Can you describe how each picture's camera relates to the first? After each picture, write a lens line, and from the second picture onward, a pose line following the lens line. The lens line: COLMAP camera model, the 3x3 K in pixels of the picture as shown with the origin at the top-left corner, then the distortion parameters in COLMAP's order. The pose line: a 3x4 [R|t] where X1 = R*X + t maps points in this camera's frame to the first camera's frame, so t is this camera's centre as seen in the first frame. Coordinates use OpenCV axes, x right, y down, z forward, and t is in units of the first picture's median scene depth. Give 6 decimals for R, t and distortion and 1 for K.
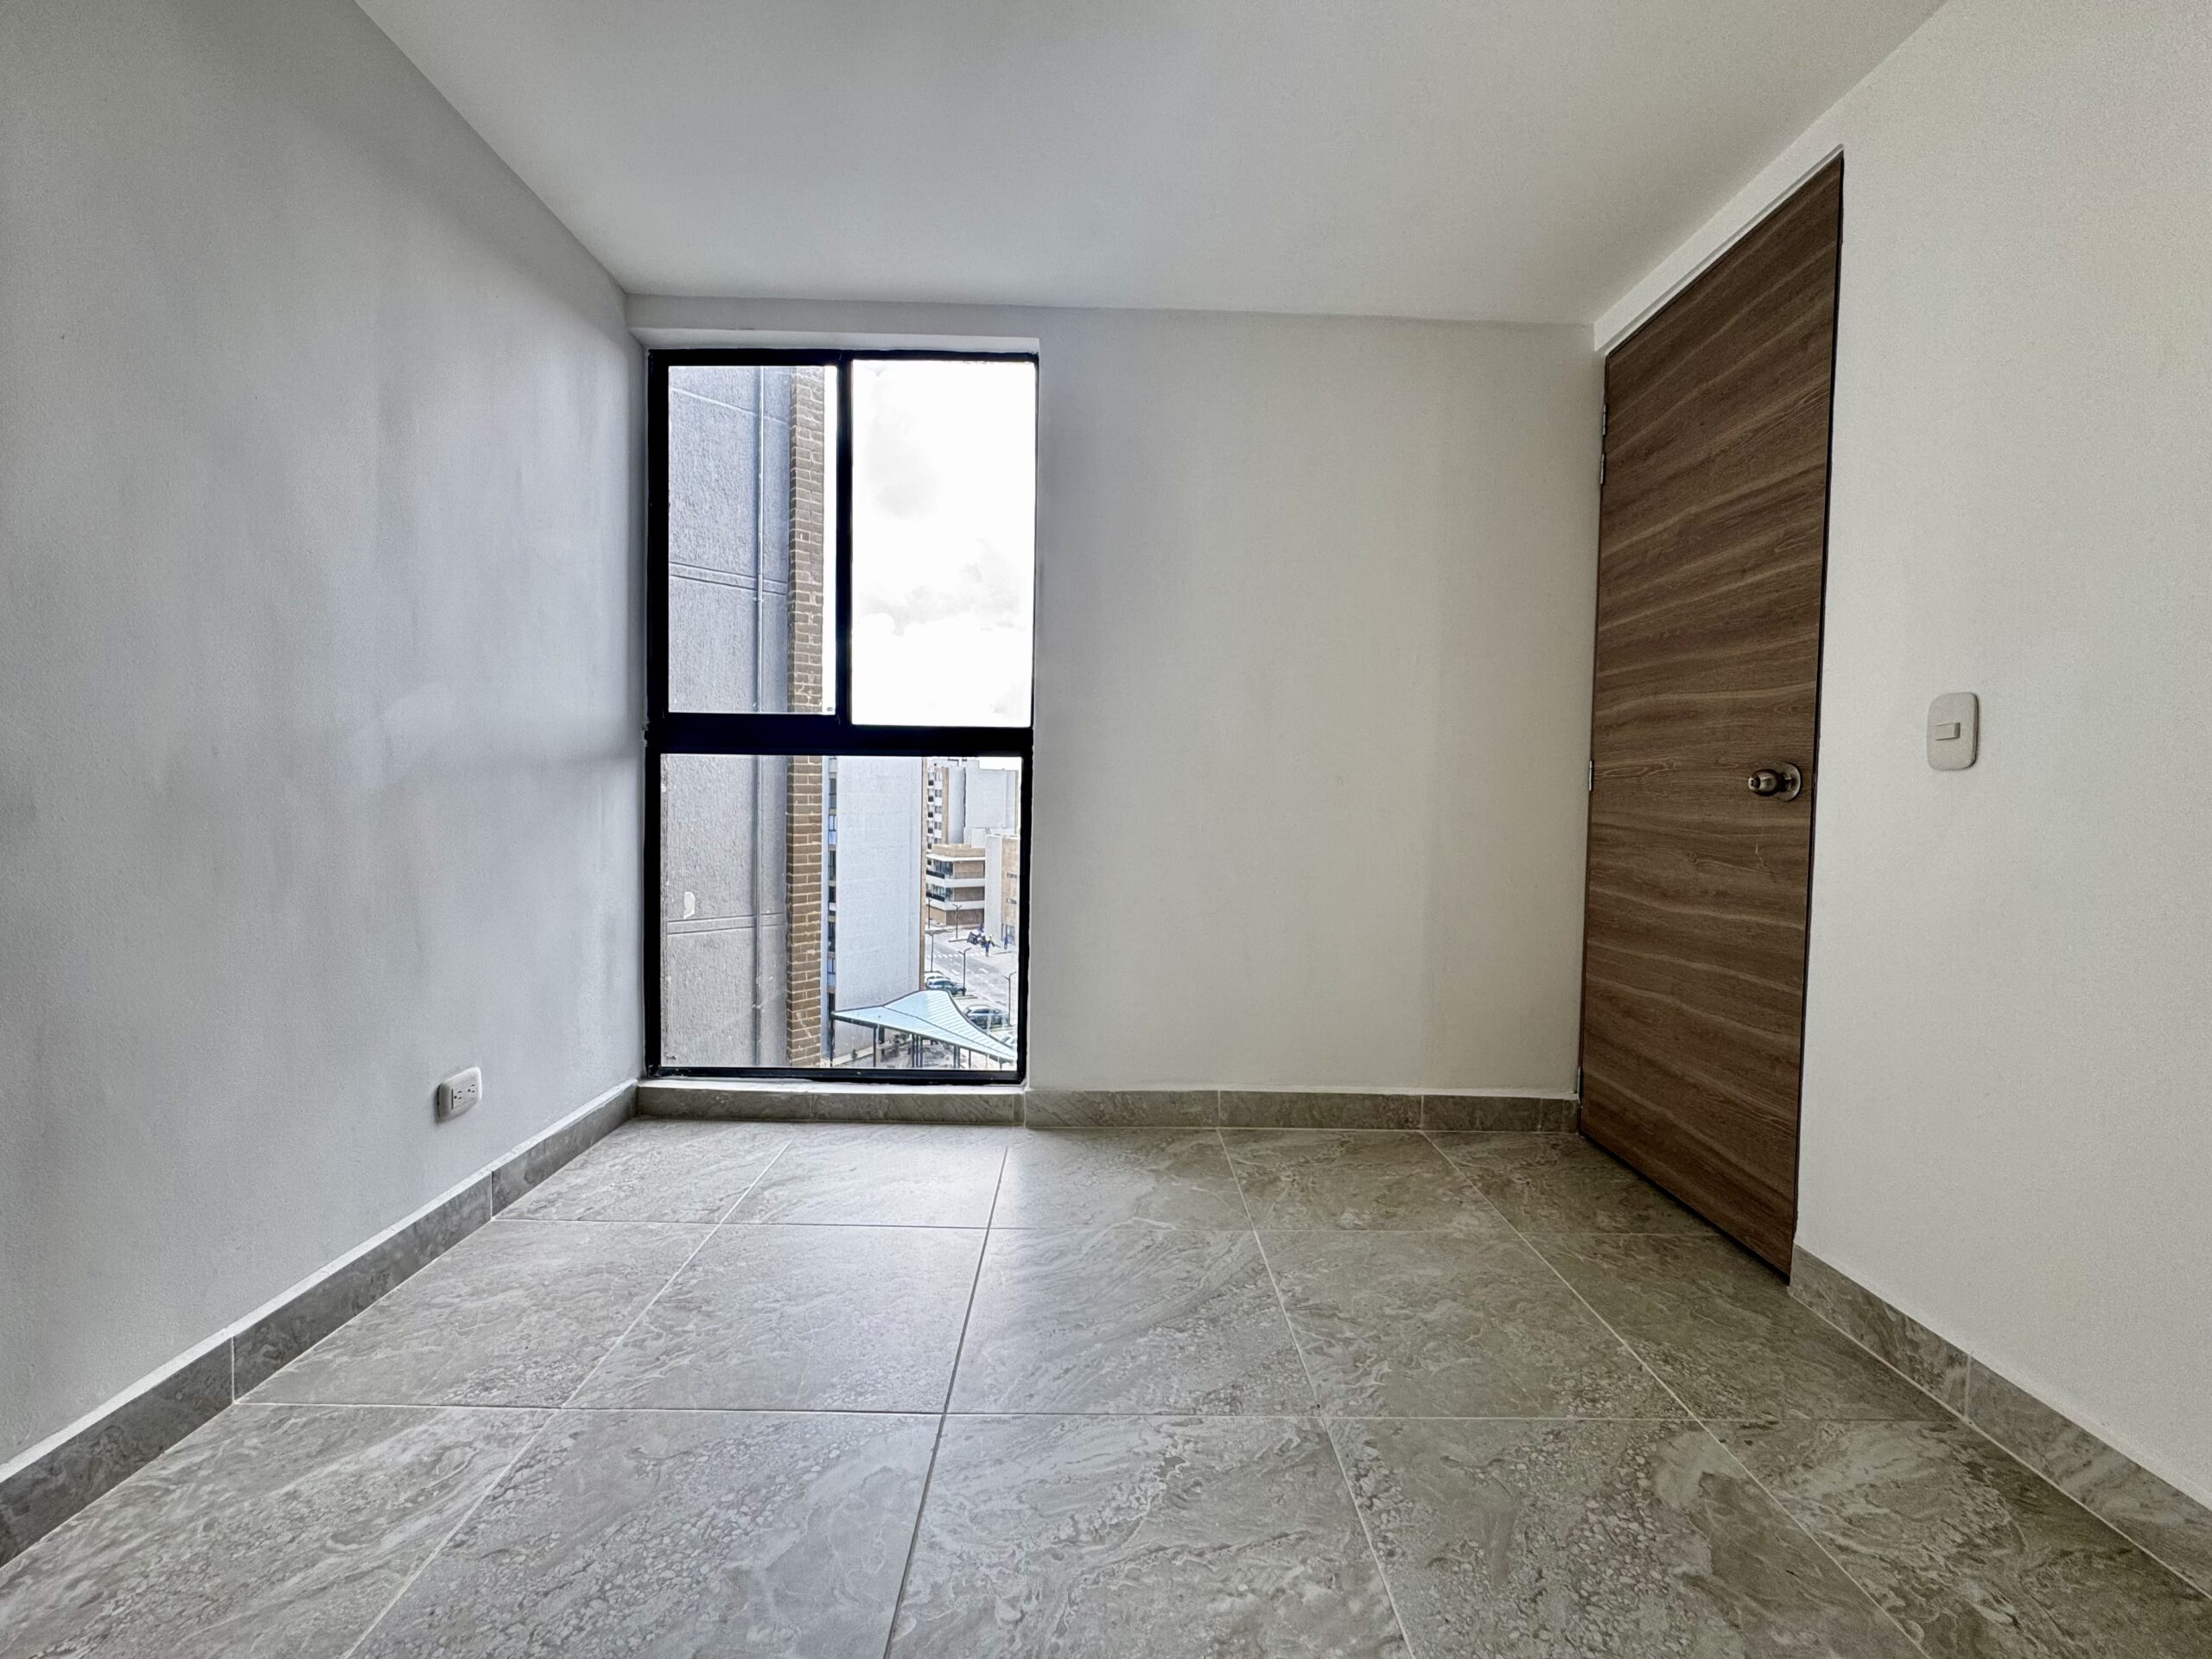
lens RADIAL K [[880.8, 0, 1106.0], [0, 880.8, 829.5], [0, 0, 1]] dist [-0.005976, 0.000156]
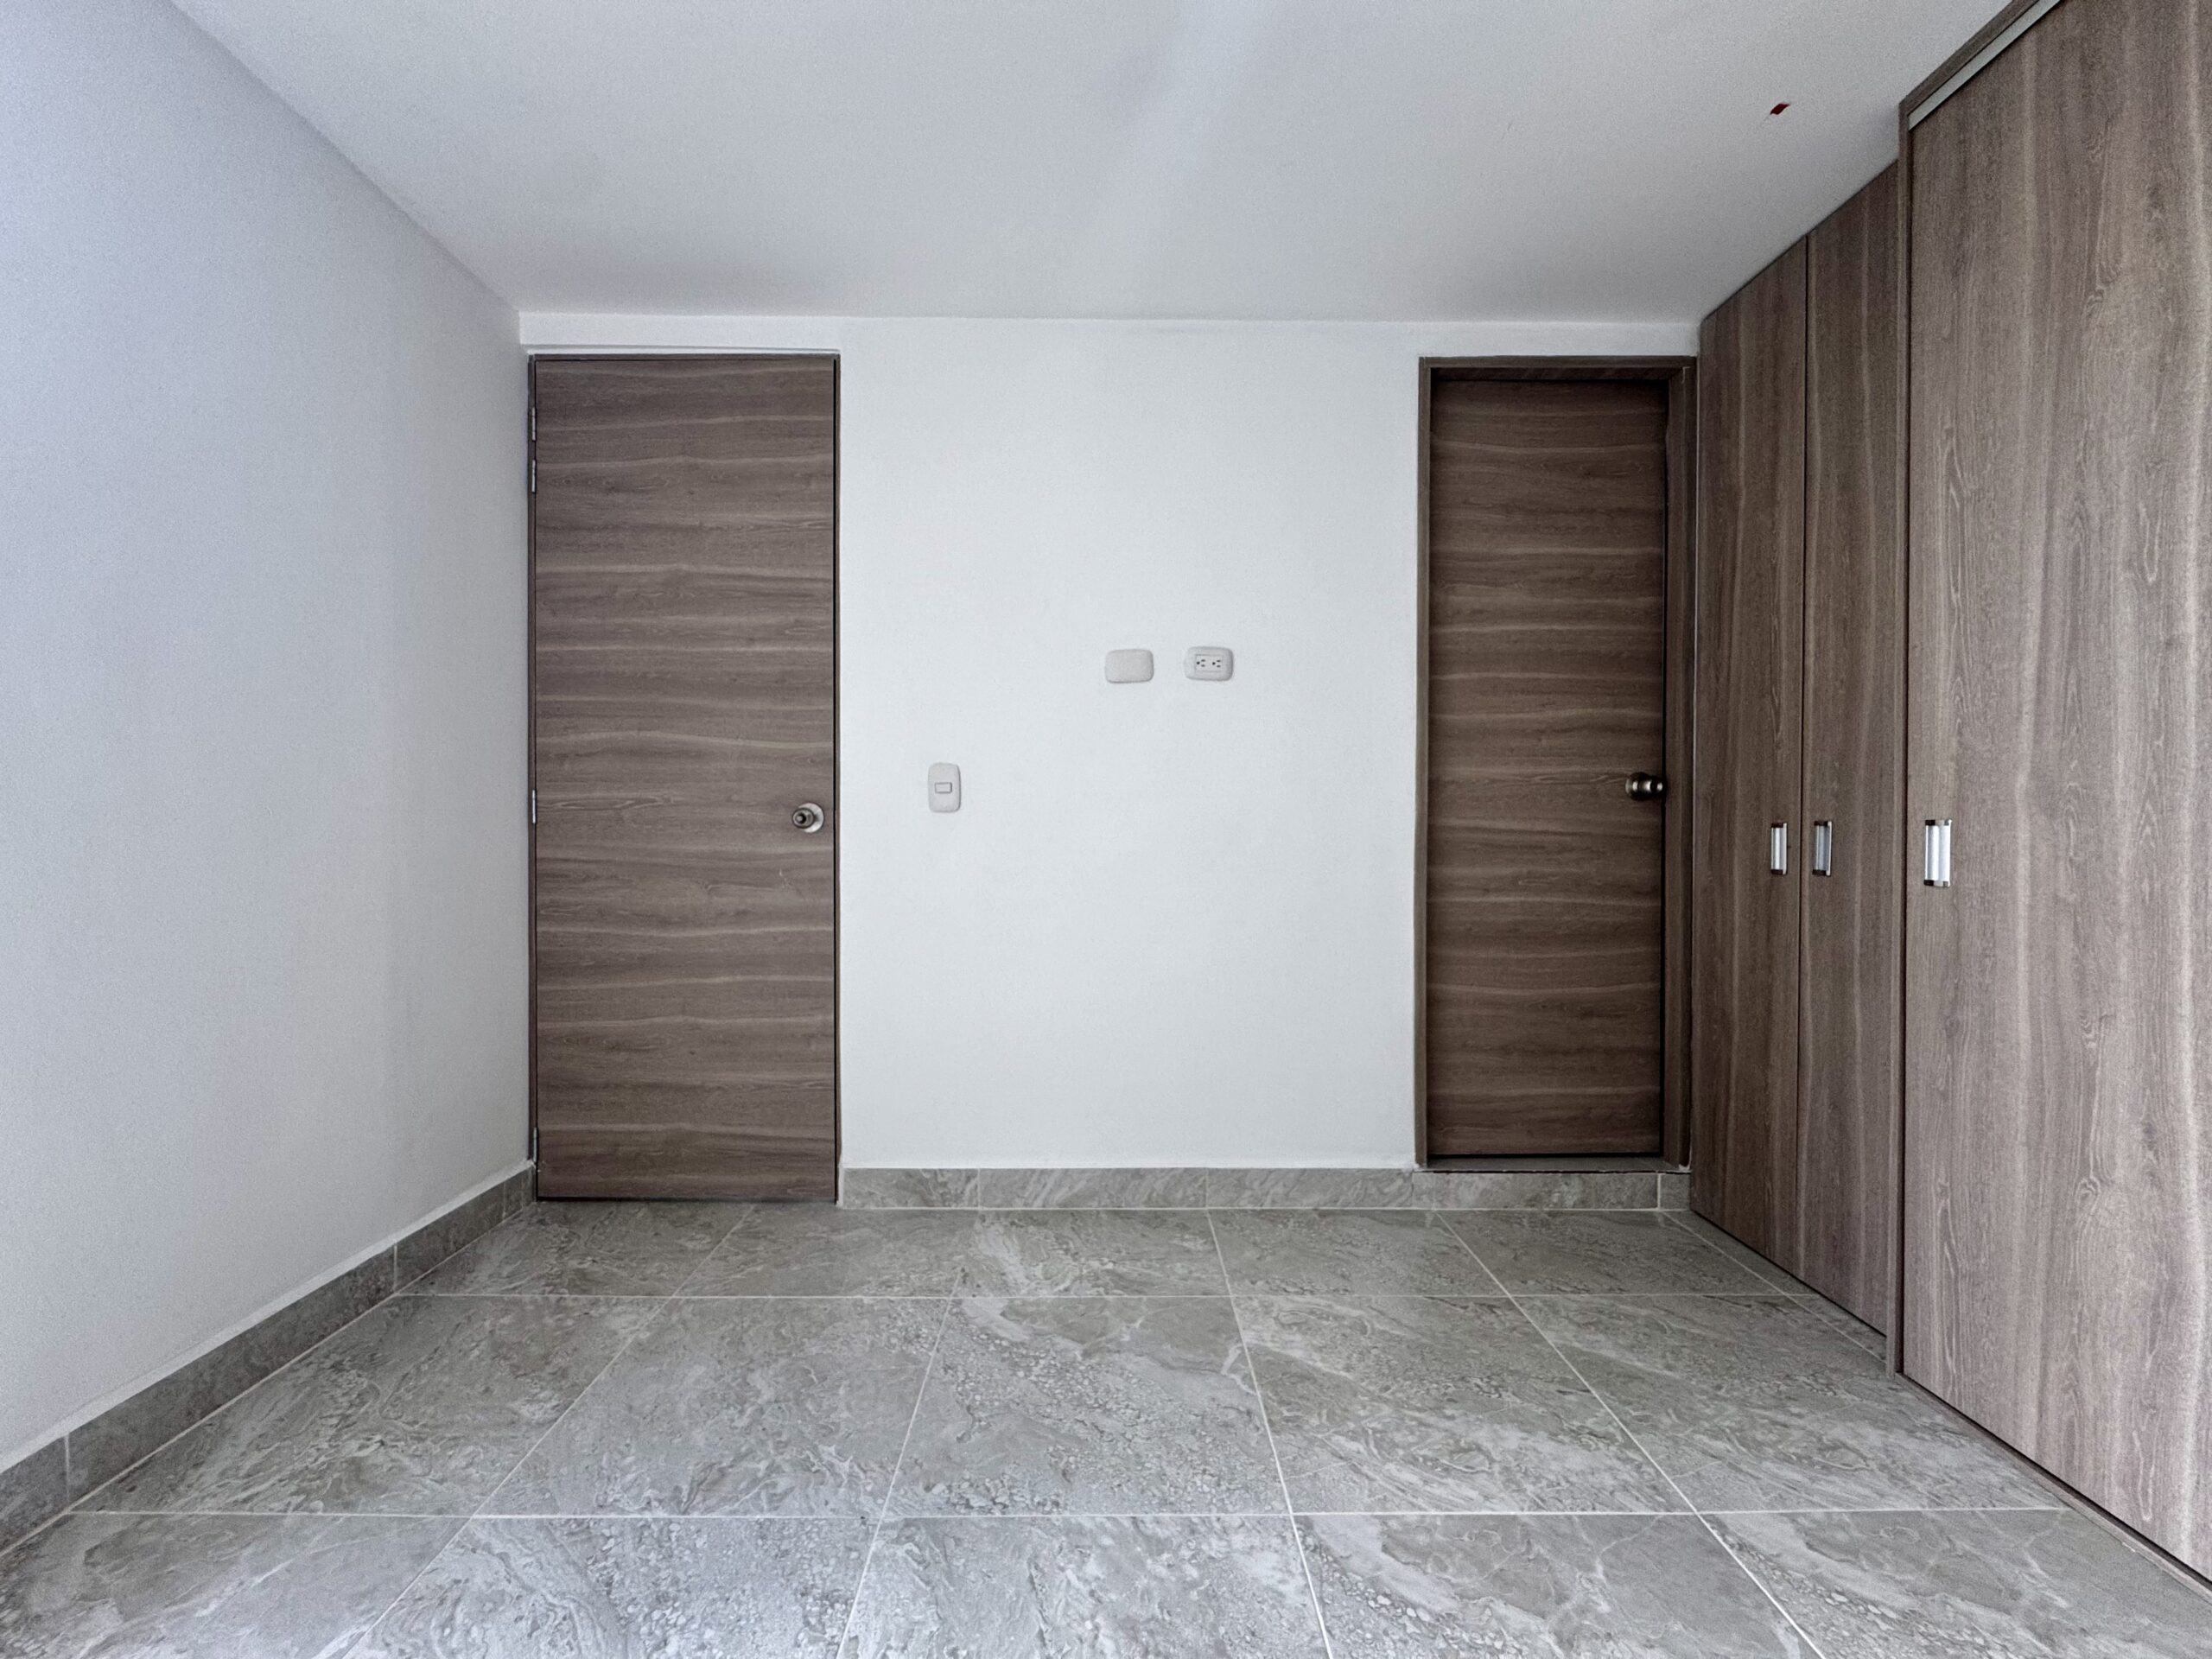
lens RADIAL K [[880.8, 0, 1106.0], [0, 880.8, 829.5], [0, 0, 1]] dist [-0.005976, 0.000156]
pose [[0.009739, -0.024242, 0.999659, -0.467662], [0.039488, 0.998936, 0.023840, -0.046975], [-0.999173, 0.039242, 0.010686, 0.518129]]
